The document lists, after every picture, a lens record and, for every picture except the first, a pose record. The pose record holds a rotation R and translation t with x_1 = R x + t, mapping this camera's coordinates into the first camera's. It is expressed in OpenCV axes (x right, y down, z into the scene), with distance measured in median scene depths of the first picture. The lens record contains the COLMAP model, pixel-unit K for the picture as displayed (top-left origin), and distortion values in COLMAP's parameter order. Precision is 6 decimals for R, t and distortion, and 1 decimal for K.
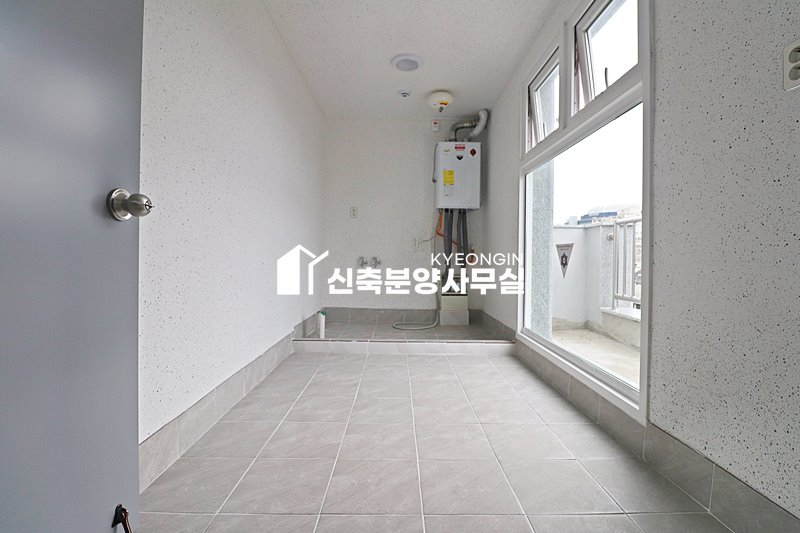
lens RADIAL K [[370.5, 0, 401.4], [0, 370.5, 263.6], [0, 0, 1]] dist [-0.003794, -0.007386]
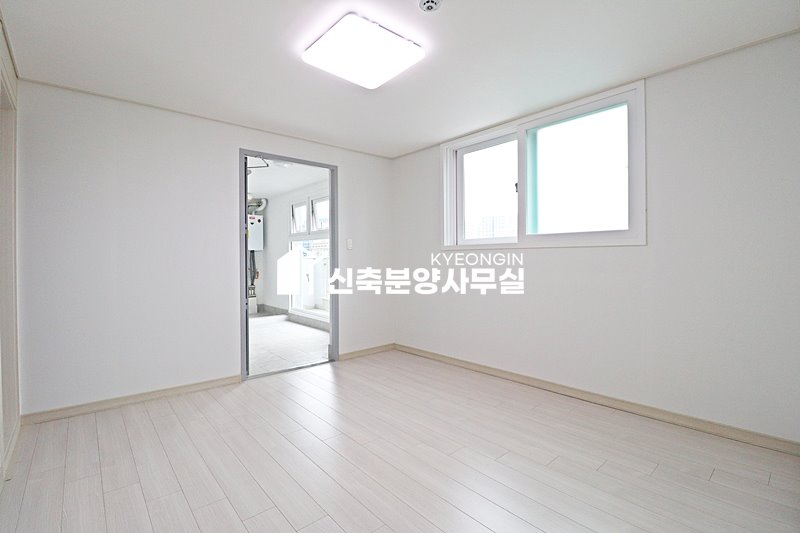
lens RADIAL K [[370.5, 0, 392.8], [0, 370.5, 266.8], [0, 0, 1]] dist [-0.003794, -0.007386]
pose [[0.773717, -0.009165, 0.633465, -0.476963], [0.008793, 0.999954, 0.003727, -0.068425], [-0.633470, 0.002687, 0.773762, -0.889731]]
